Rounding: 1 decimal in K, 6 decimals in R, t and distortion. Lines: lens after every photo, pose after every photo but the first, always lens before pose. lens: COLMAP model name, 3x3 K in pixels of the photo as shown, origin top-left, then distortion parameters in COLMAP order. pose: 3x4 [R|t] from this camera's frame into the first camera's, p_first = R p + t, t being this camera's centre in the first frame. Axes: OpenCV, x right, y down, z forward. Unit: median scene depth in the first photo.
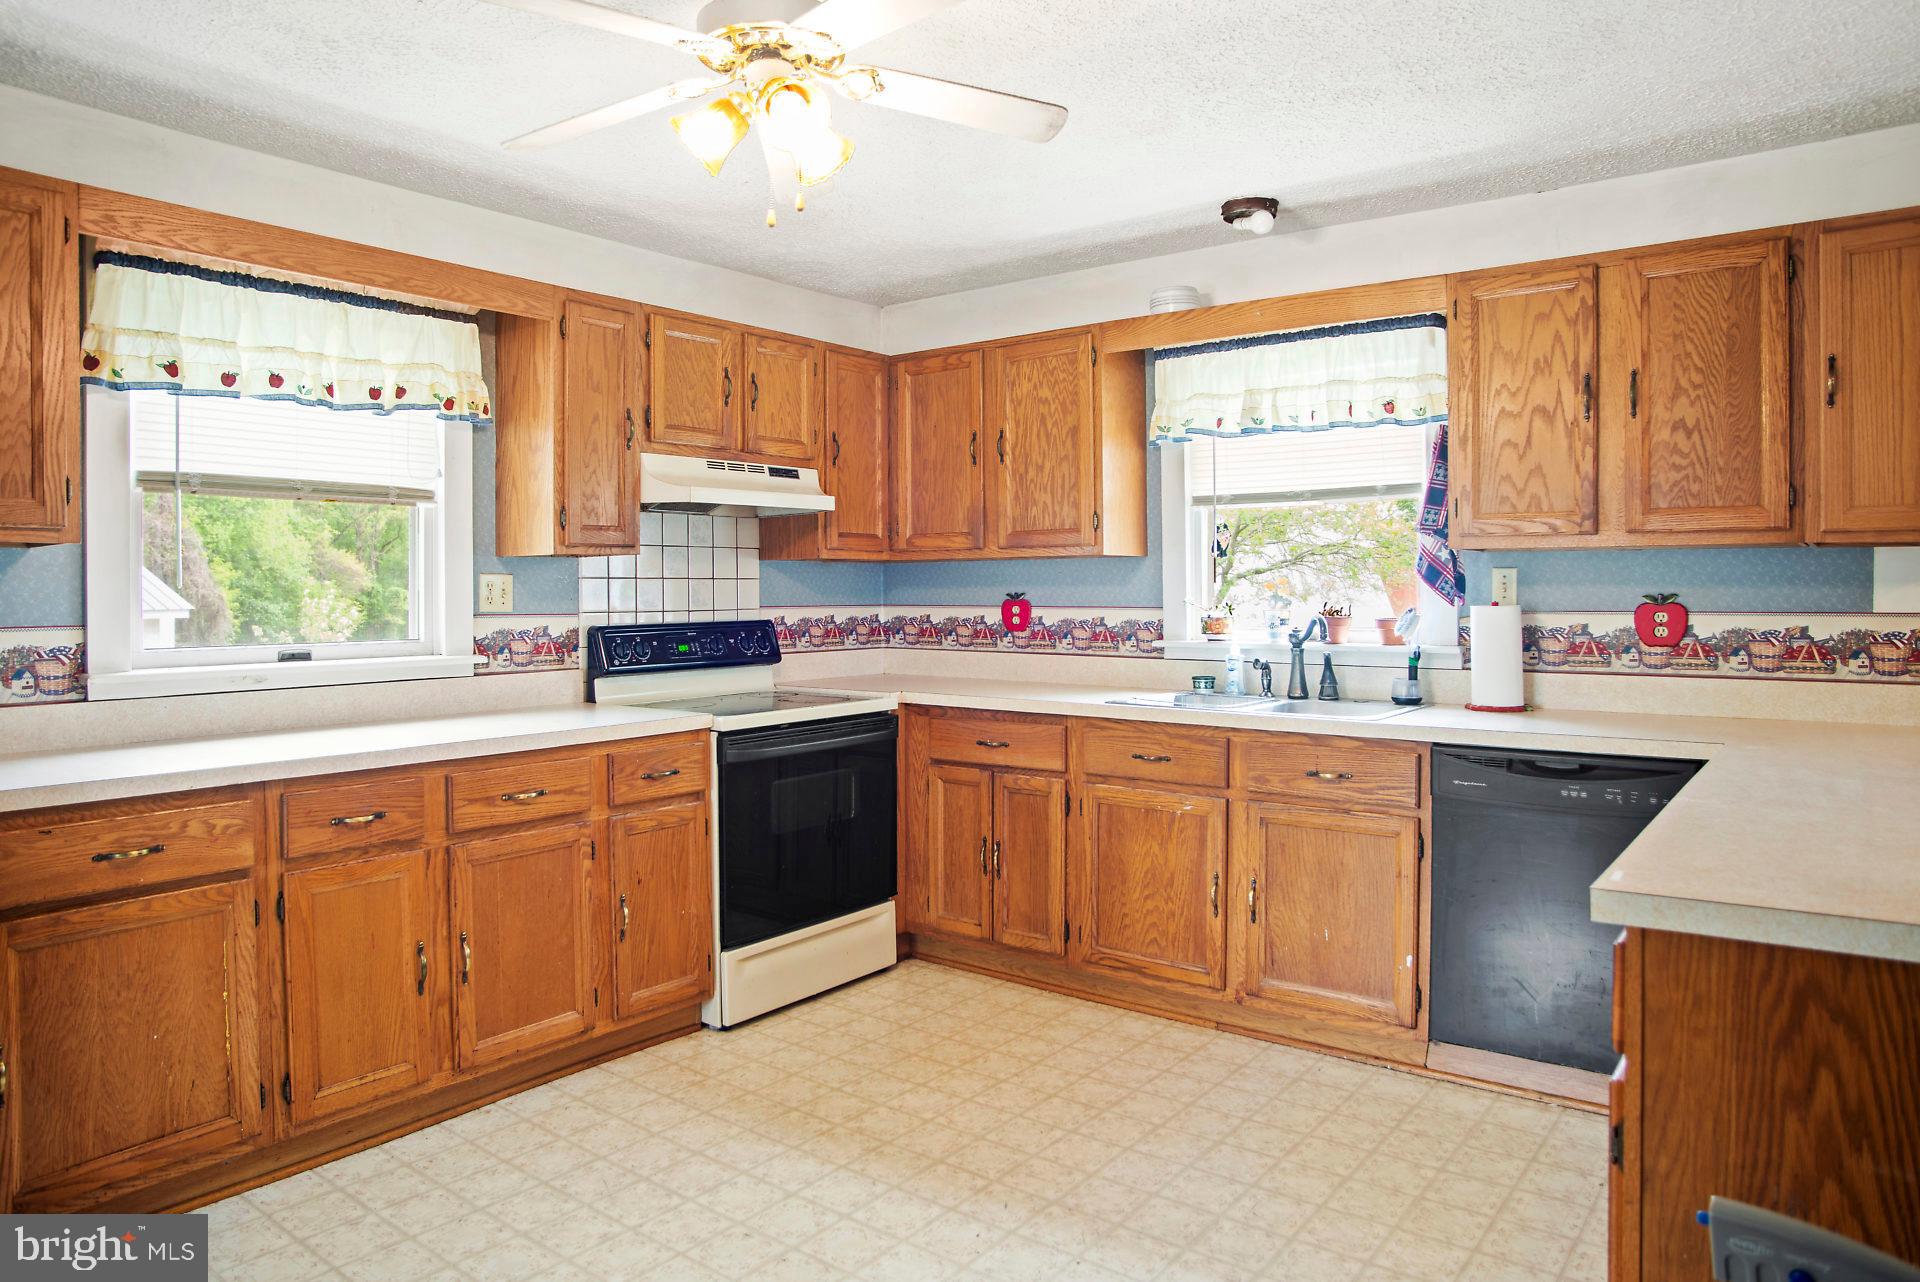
lens RADIAL K [[1241.5, 0, 958.8], [0, 1241.5, 602.6], [0, 0, 1]] dist [-0.086578, 0.063253]
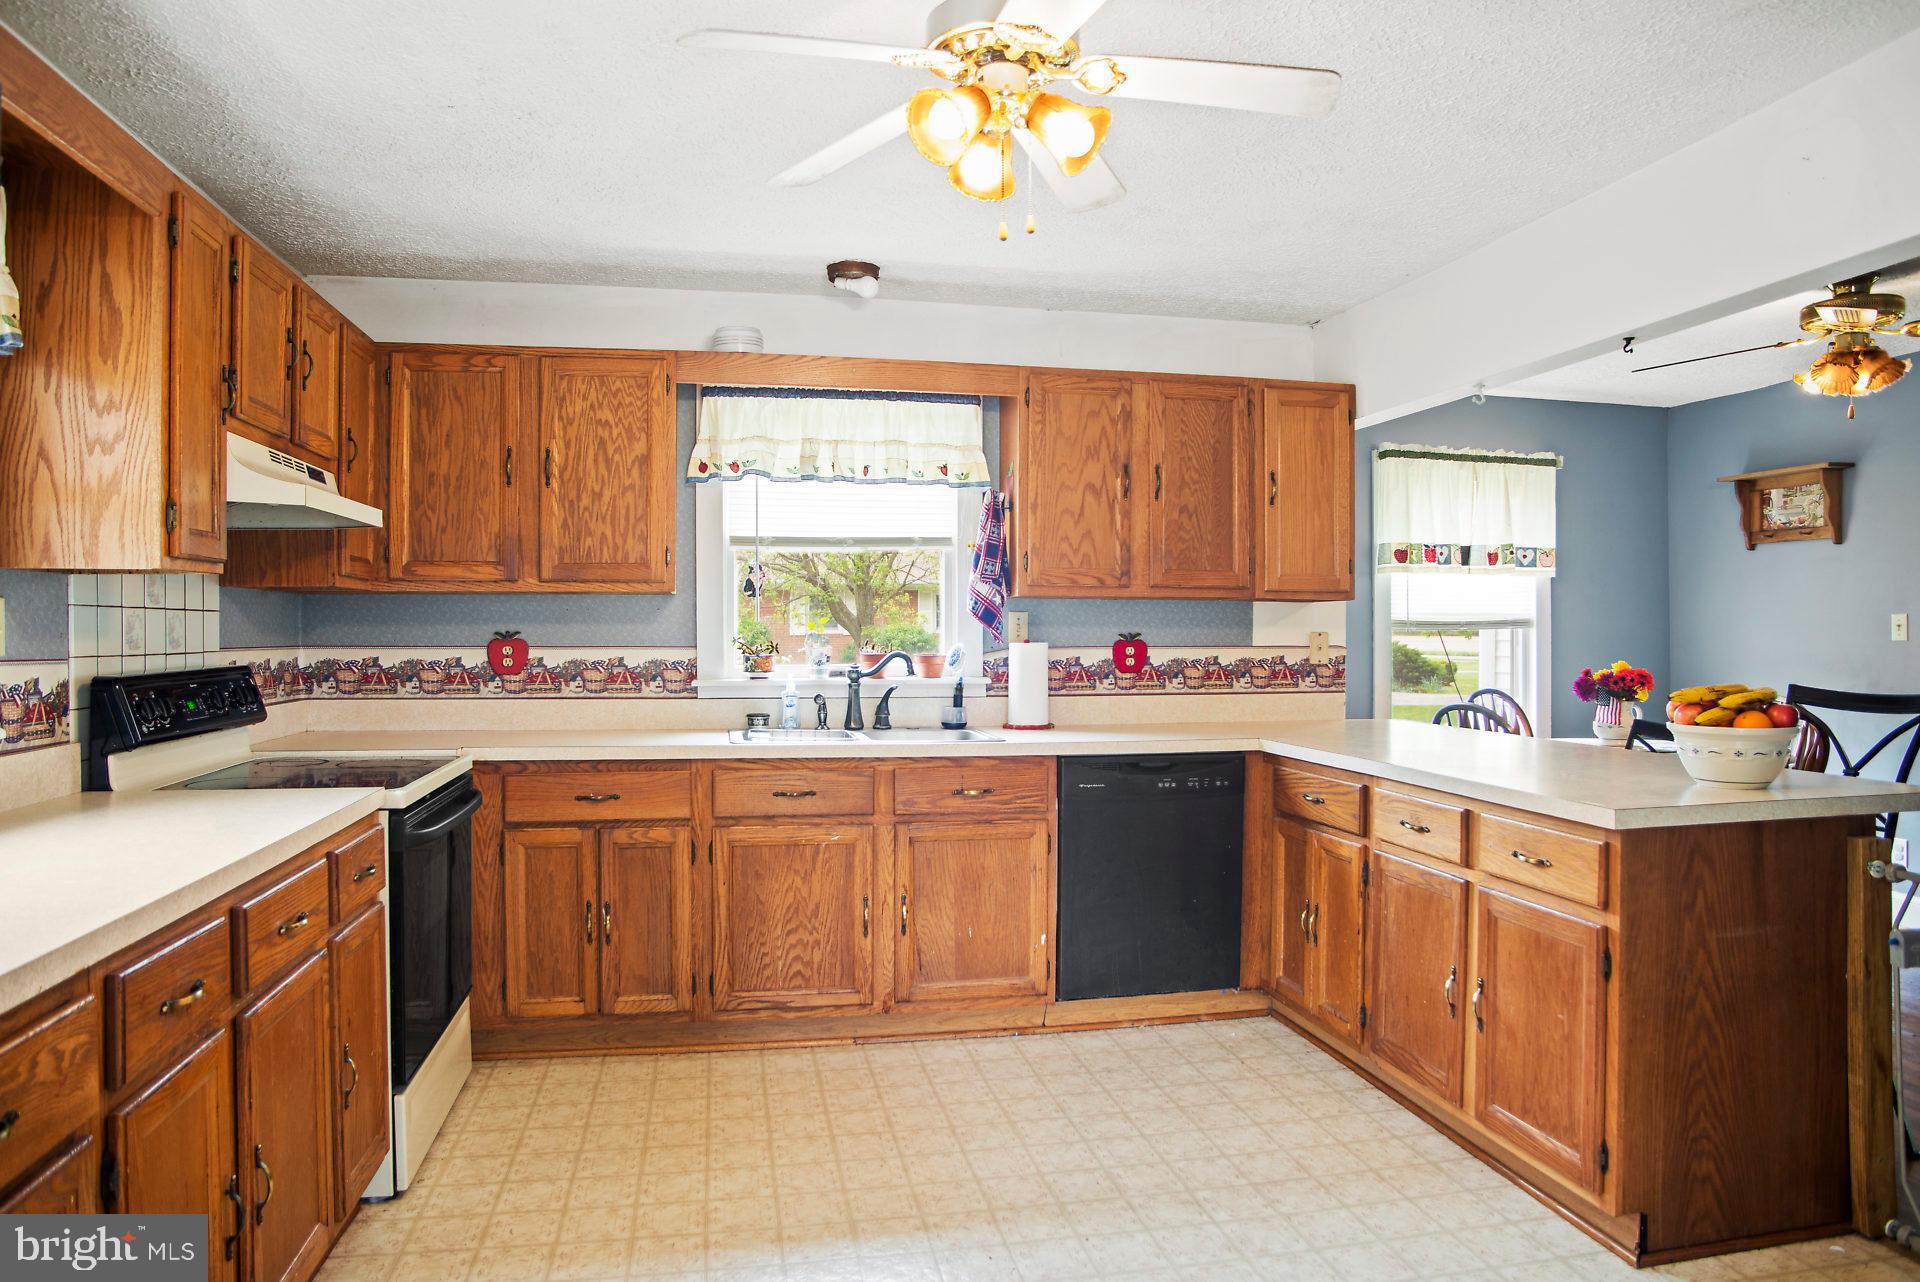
lens RADIAL K [[1232.0, 0, 960.0], [0, 1232.0, 641.0], [0, 0, 1]] dist [-0.118853, 0.145799]
pose [[0.663765, -0.001615, 0.747940, -0.486974], [0.004831, 0.999986, -0.002127, 0.003000], [-0.747926, 0.005025, 0.663763, 0.222348]]
